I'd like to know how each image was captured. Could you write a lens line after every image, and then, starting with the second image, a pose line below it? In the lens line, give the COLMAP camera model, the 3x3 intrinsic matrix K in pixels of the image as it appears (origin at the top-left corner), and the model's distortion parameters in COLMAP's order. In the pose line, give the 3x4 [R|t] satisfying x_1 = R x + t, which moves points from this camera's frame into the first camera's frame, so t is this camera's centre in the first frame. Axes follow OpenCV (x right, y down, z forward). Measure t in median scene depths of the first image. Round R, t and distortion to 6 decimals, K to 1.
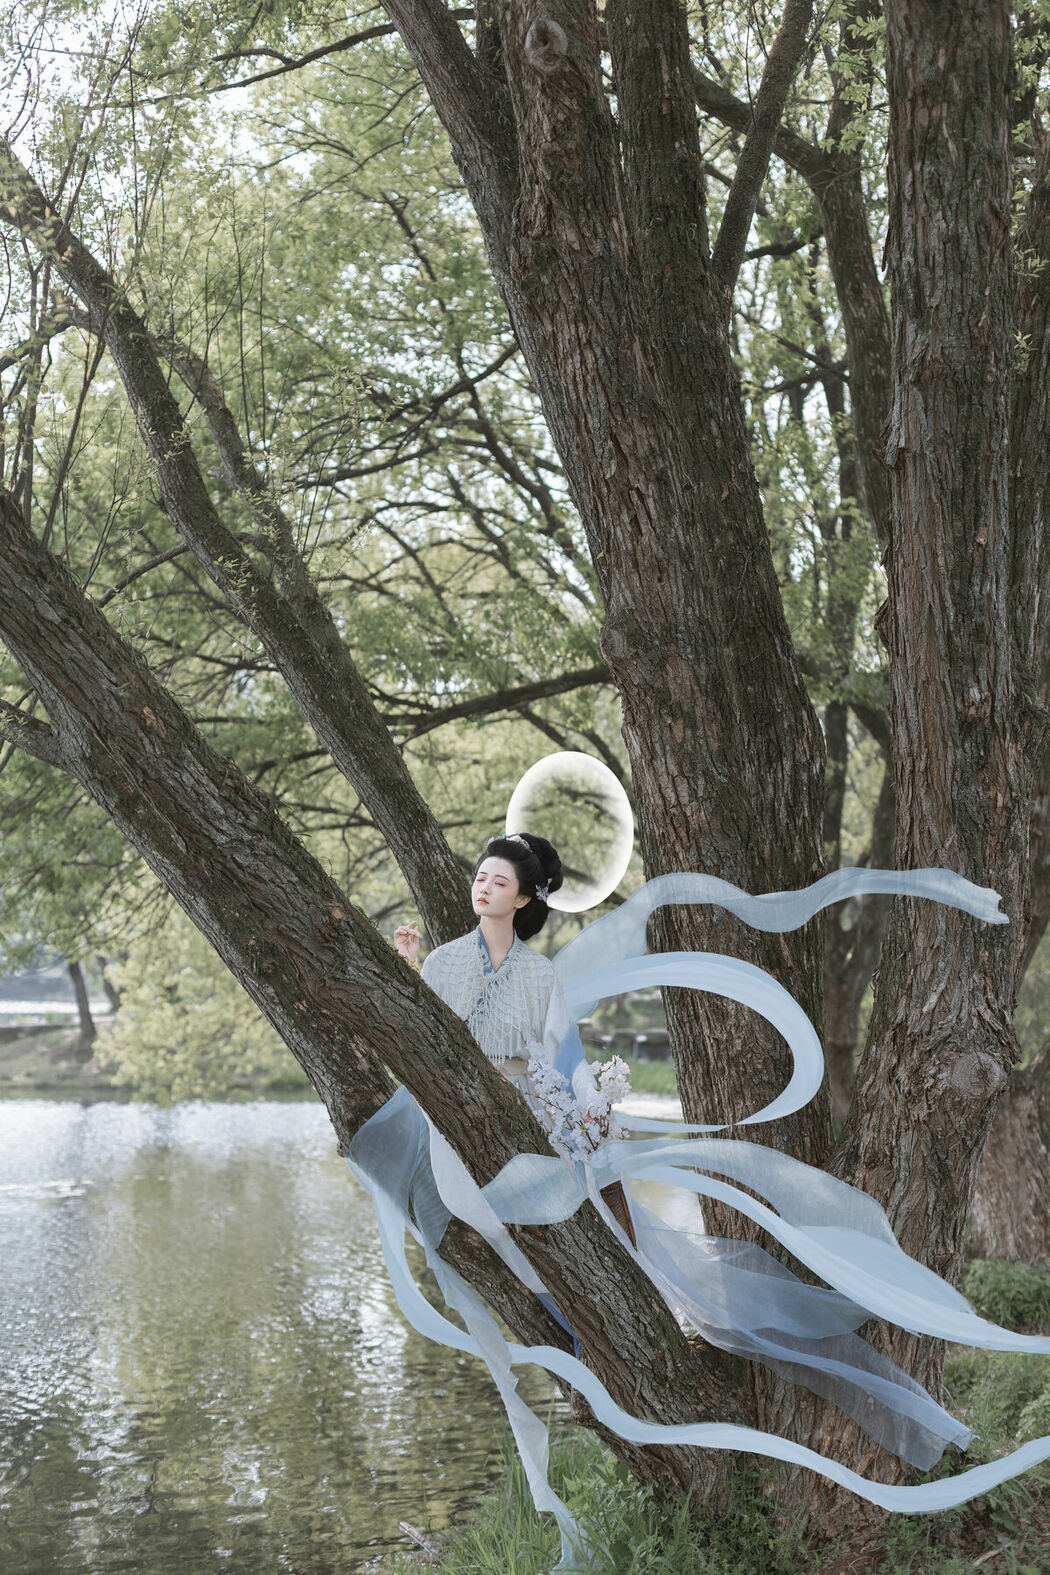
lens RADIAL K [[2334.1, 0, 470.1], [0, 2334.1, 790.7], [0, 0, 1]] dist [0.025935, -0.098131]
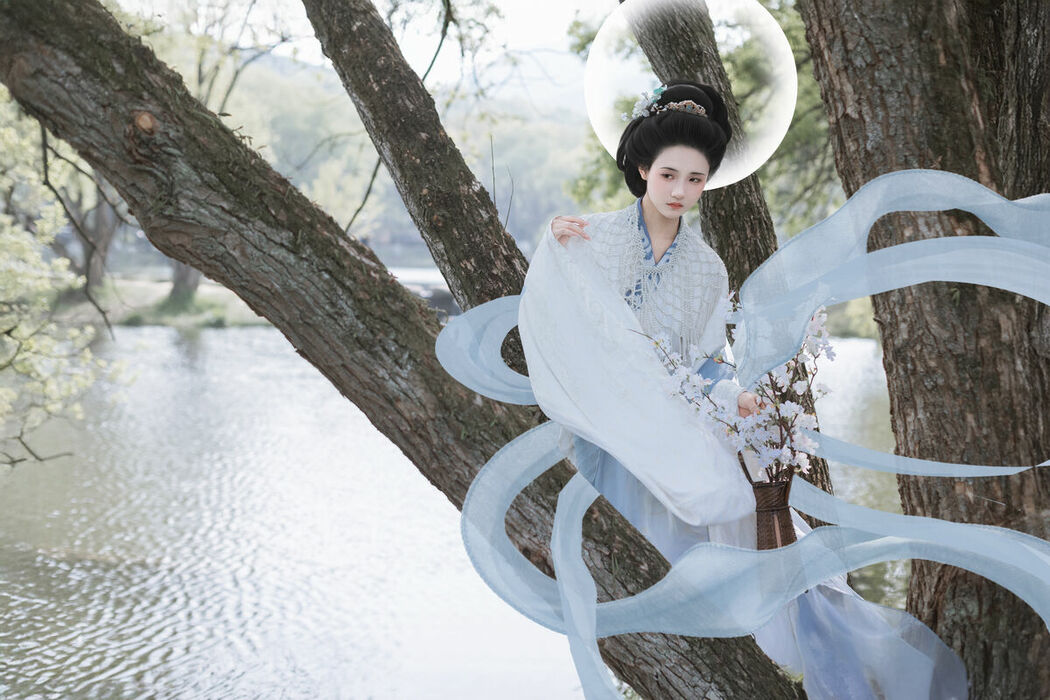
lens RADIAL K [[1477.8, 0, 504.7], [0, 1477.8, 337.1], [0, 0, 1]] dist [0.015940, -0.125241]
pose [[0.893463, 0.043731, -0.447003, 0.210155], [0.015262, 0.991717, 0.127528, 0.055046], [0.448877, -0.120764, 0.885395, 0.579561]]
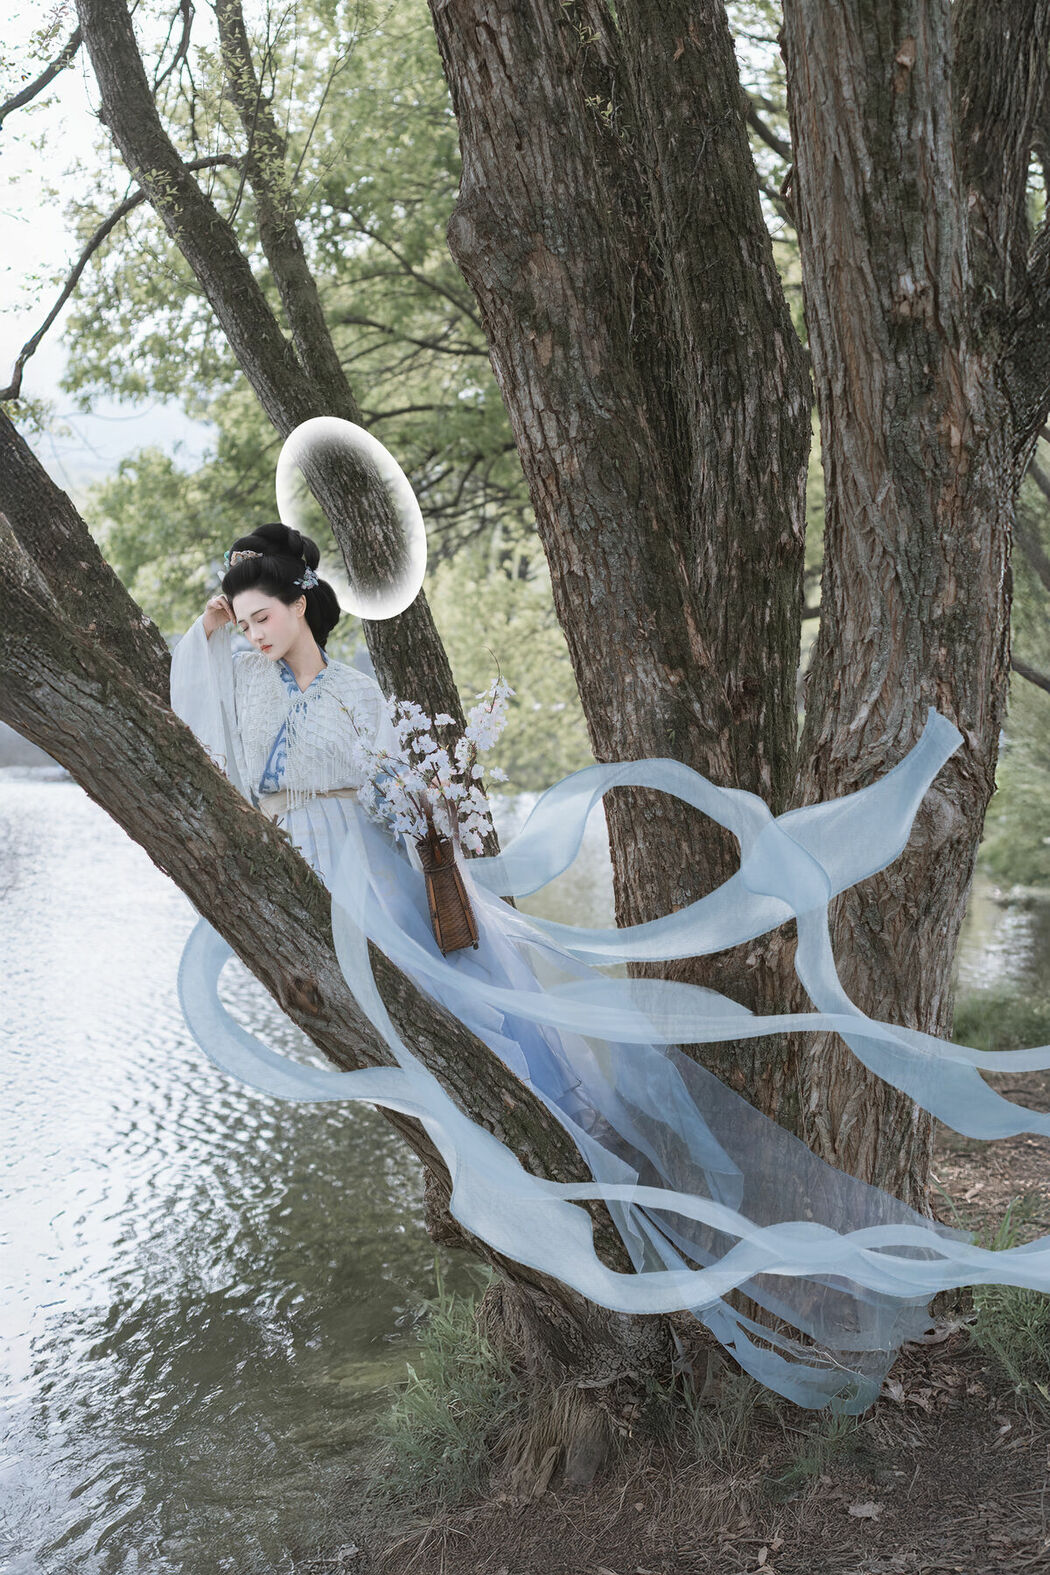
lens RADIAL K [[2216.7, 0, 465.6], [0, 2216.7, 605.9], [0, 0, 1]] dist [0.015940, -0.125241]
pose [[0.982165, 0.011023, -0.187696, 0.203670], [-0.002408, 0.998935, 0.046066, 0.024414], [0.188004, -0.044793, 0.981146, 0.299101]]
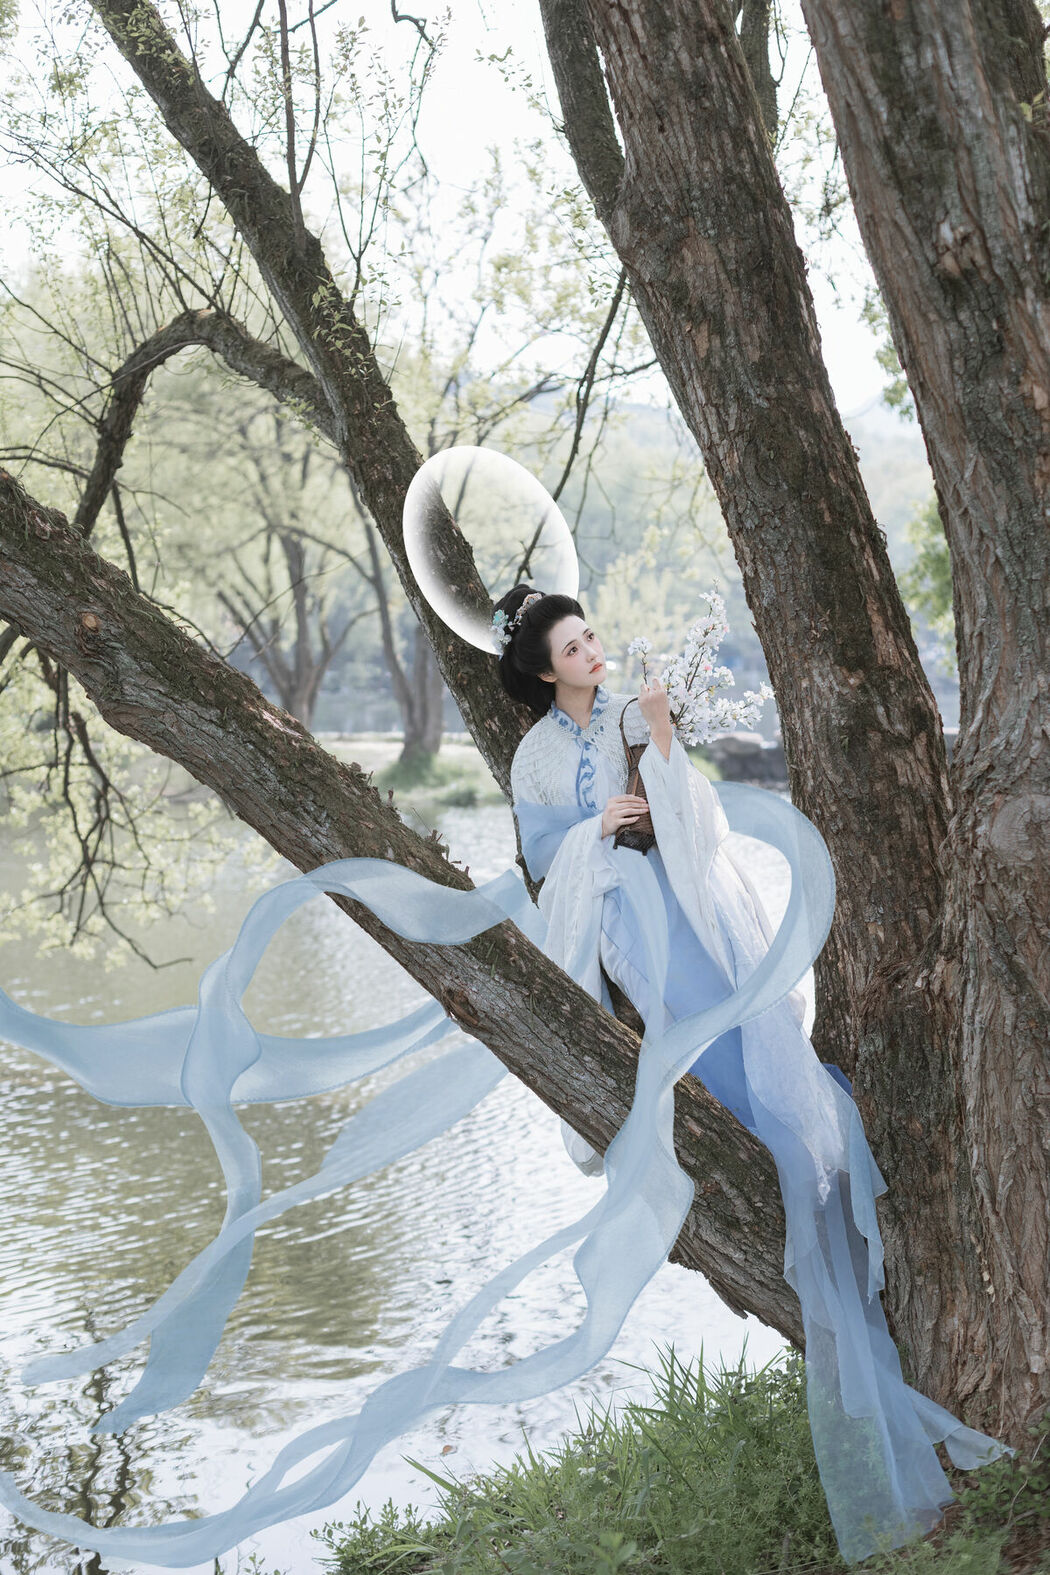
lens RADIAL K [[2289.3, 0, 468.9], [0, 2289.3, 784.1], [0, 0, 1]] dist [0.006030, -0.077958]
pose [[0.780461, 0.010104, -0.625123, 0.483394], [0.071586, 0.991849, 0.105406, 0.030610], [0.621093, -0.127016, 0.773376, 0.407405]]
